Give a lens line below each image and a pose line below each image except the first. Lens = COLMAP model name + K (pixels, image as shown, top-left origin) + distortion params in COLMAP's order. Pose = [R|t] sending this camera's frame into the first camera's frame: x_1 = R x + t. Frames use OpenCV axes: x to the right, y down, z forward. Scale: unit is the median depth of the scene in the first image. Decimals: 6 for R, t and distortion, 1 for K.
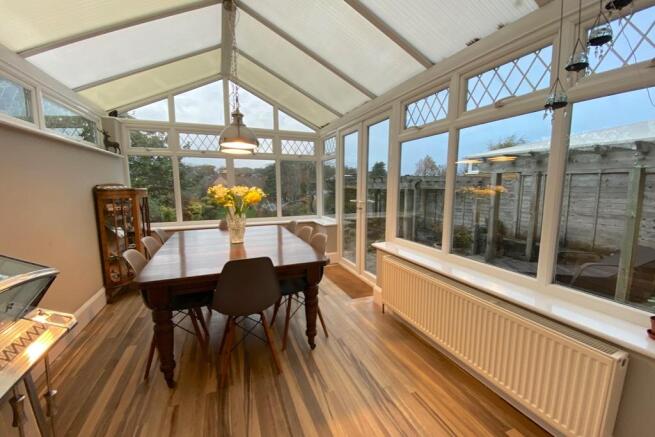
lens RADIAL K [[259.6, 0, 326.7], [0, 259.6, 223.9], [0, 0, 1]] dist [-0.014280, -0.007125]
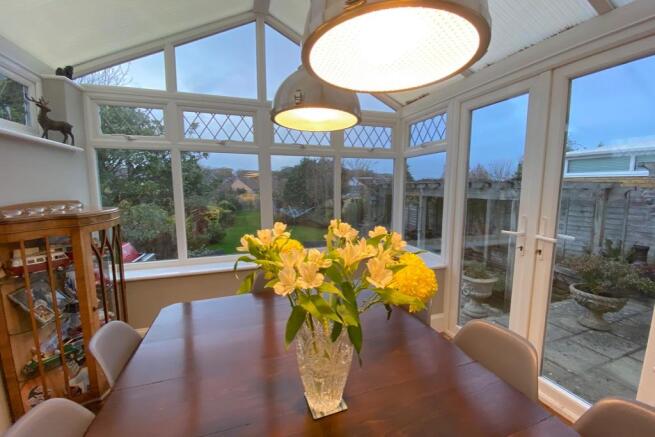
lens RADIAL K [[273.3, 0, 326.1], [0, 273.3, 223.9], [0, 0, 1]] dist [-0.025961, -0.000853]
pose [[0.997110, 0.008276, -0.075518, -0.204518], [-0.009622, 0.999801, -0.017482, -0.089437], [0.075359, 0.018159, 0.996991, 0.427897]]
